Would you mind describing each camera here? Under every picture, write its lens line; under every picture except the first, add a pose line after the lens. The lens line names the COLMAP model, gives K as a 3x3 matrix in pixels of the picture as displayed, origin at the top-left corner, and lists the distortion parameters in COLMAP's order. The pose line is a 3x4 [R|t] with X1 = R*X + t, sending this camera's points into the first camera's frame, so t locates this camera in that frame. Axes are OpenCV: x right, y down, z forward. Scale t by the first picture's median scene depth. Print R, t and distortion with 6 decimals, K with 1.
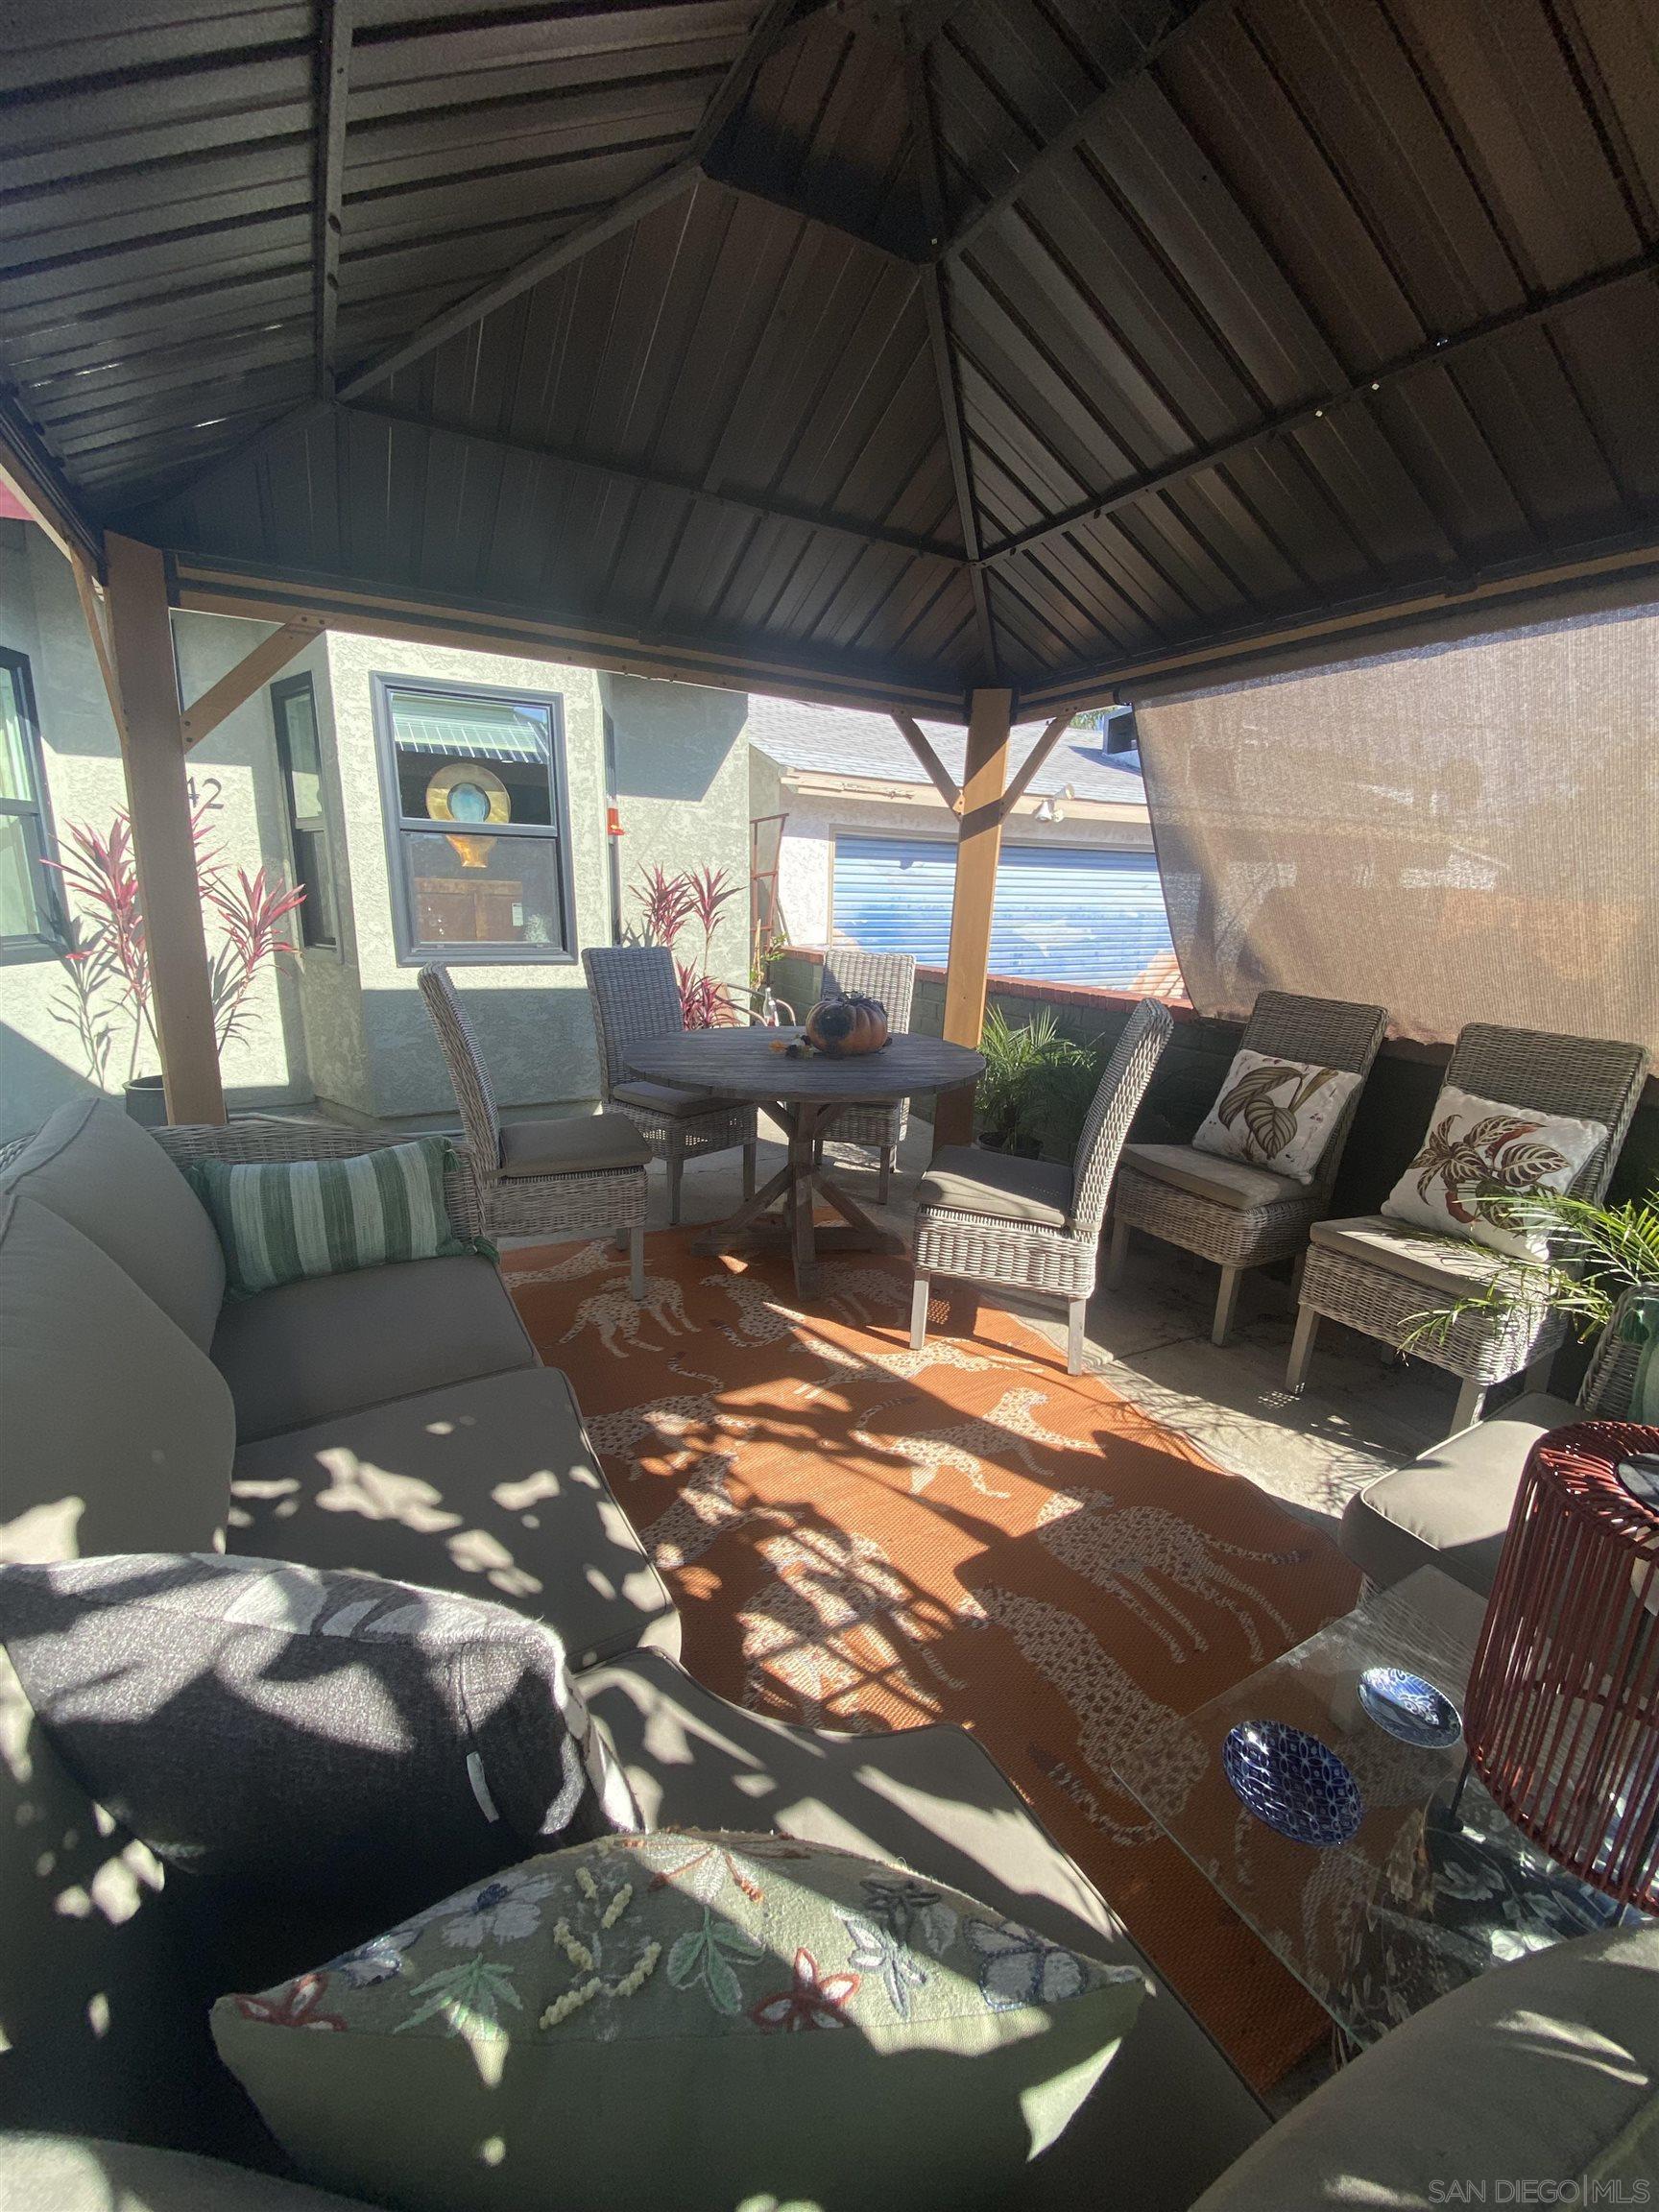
lens RADIAL K [[890.4, 0, 839.0], [0, 890.4, 1101.6], [0, 0, 1]] dist [0.000469, -0.011264]
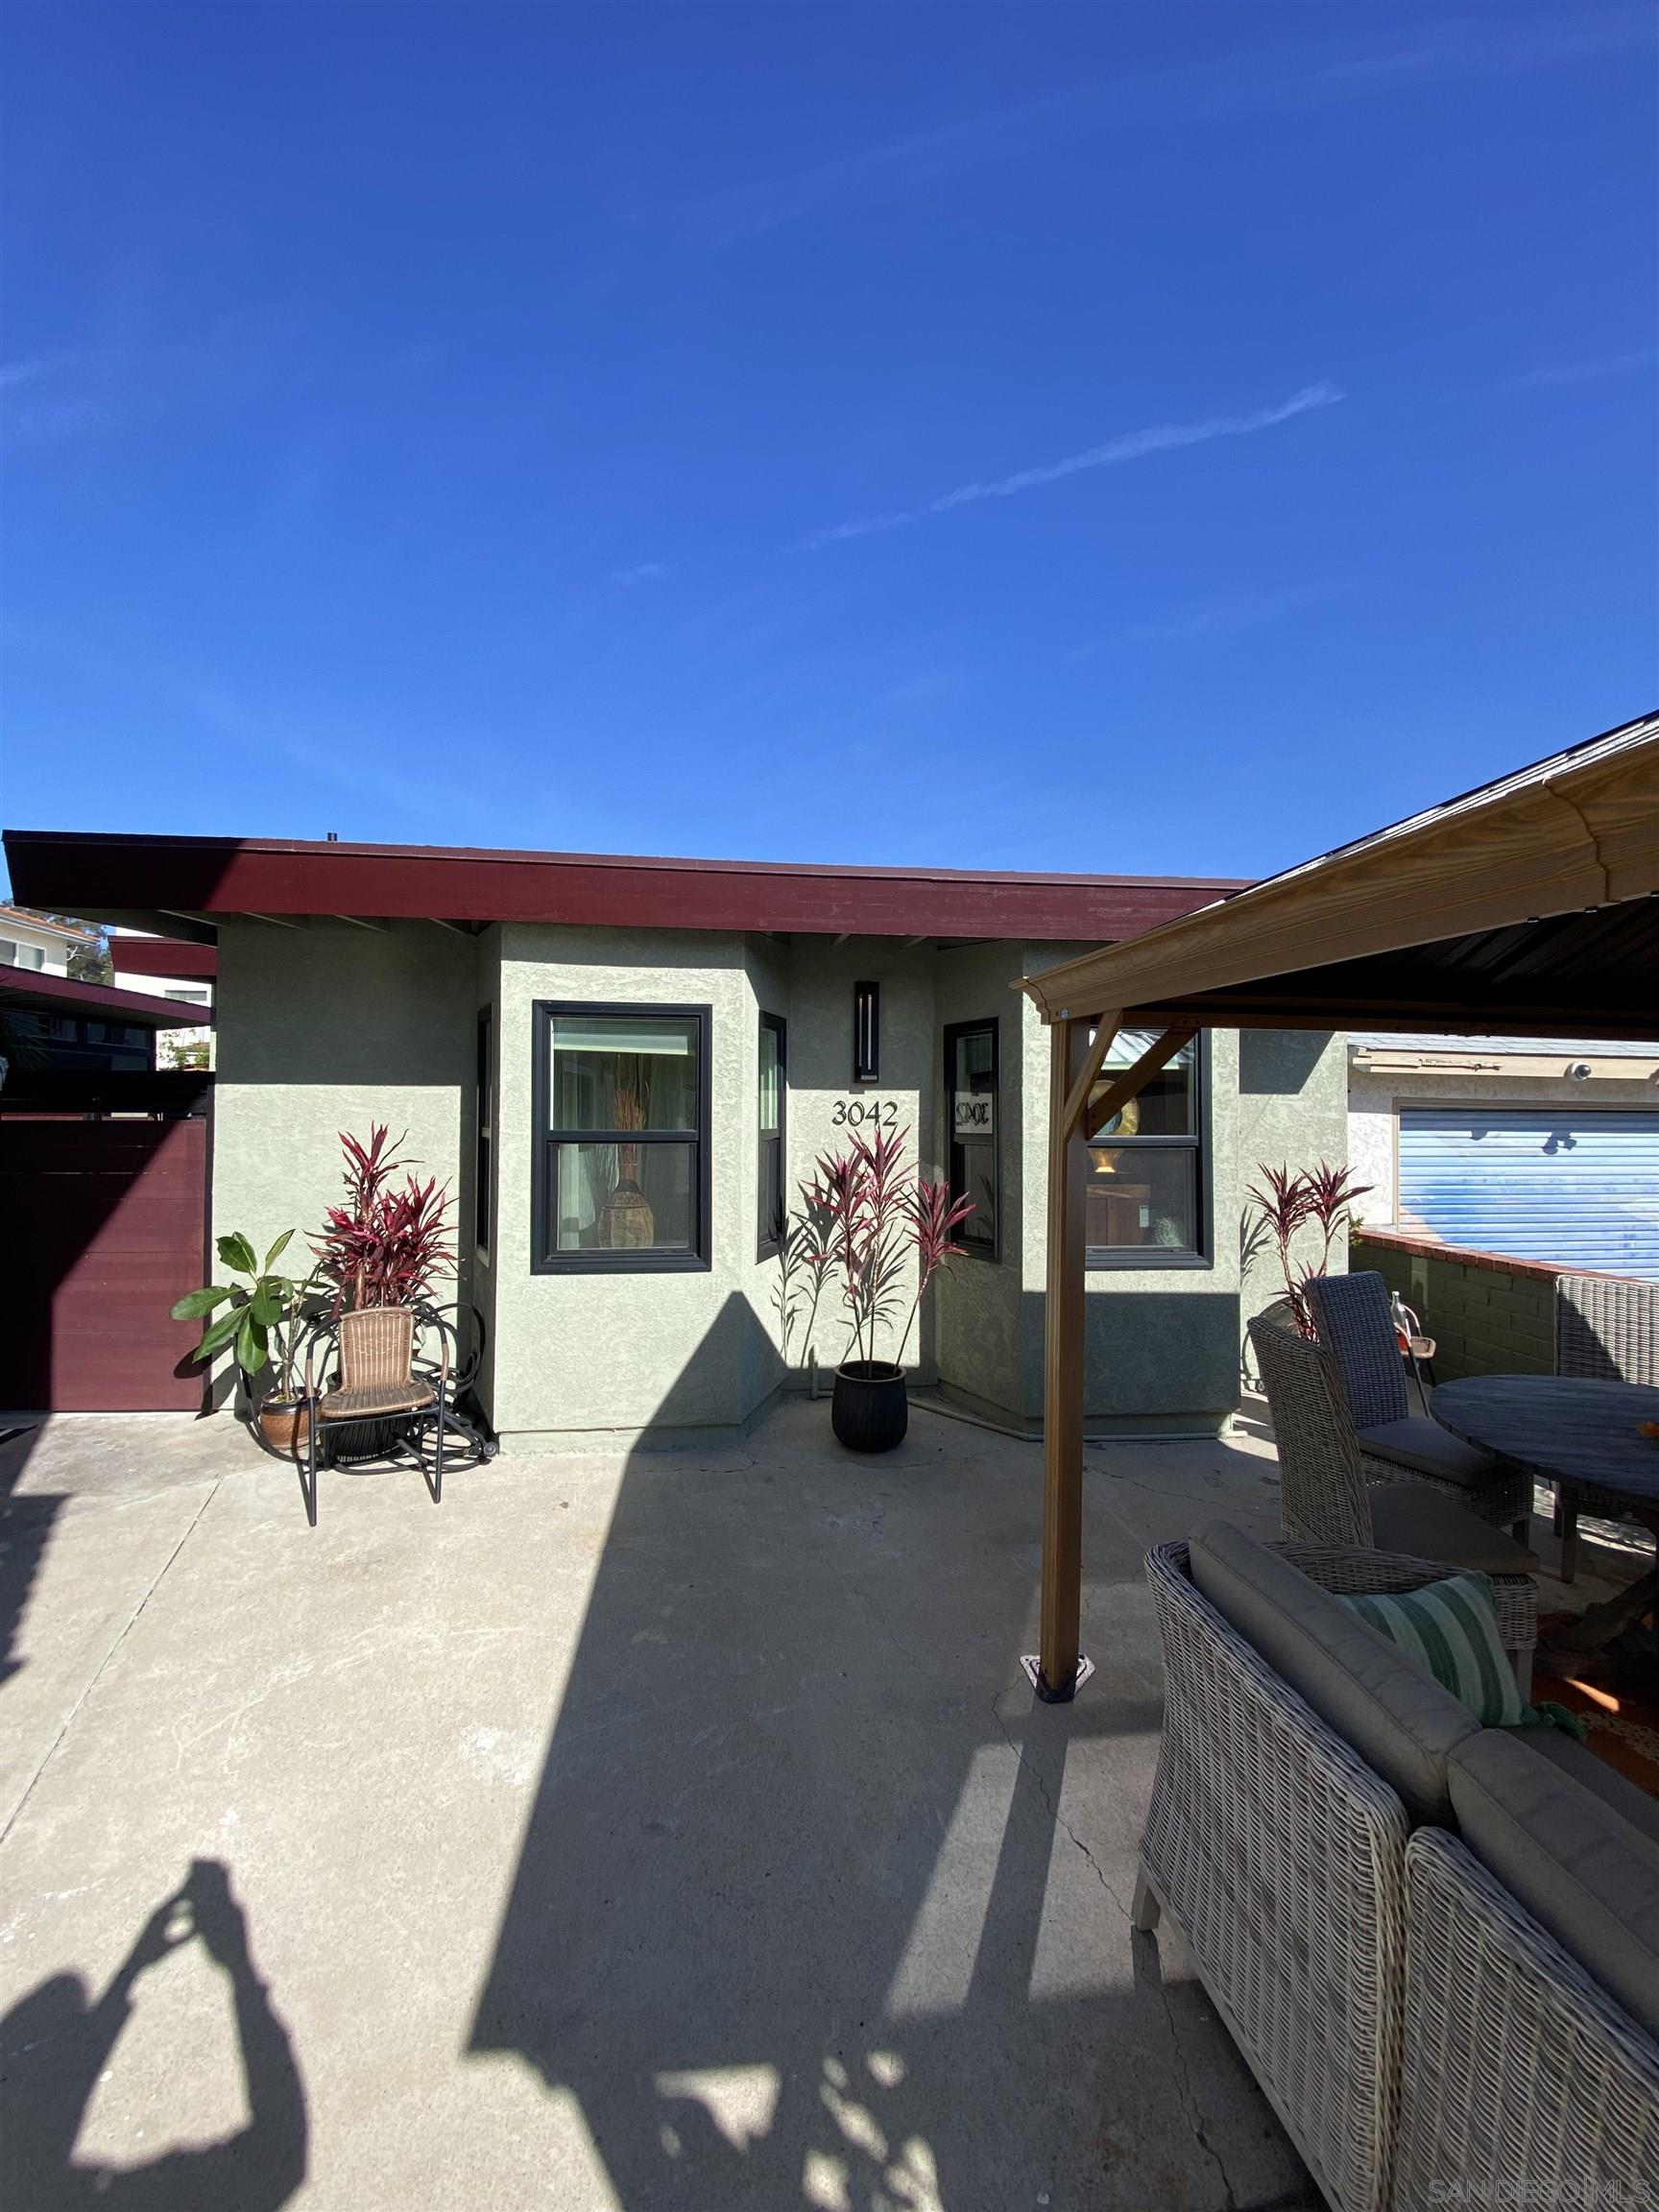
lens RADIAL K [[890.4, 0, 829.6], [0, 890.4, 1098.9], [0, 0, 1]] dist [0.000469, -0.011264]
pose [[0.925289, -0.020653, -0.378701, -0.302767], [-0.070449, 0.971779, -0.225127, -0.083923], [0.372663, 0.234986, 0.897721, -0.093449]]
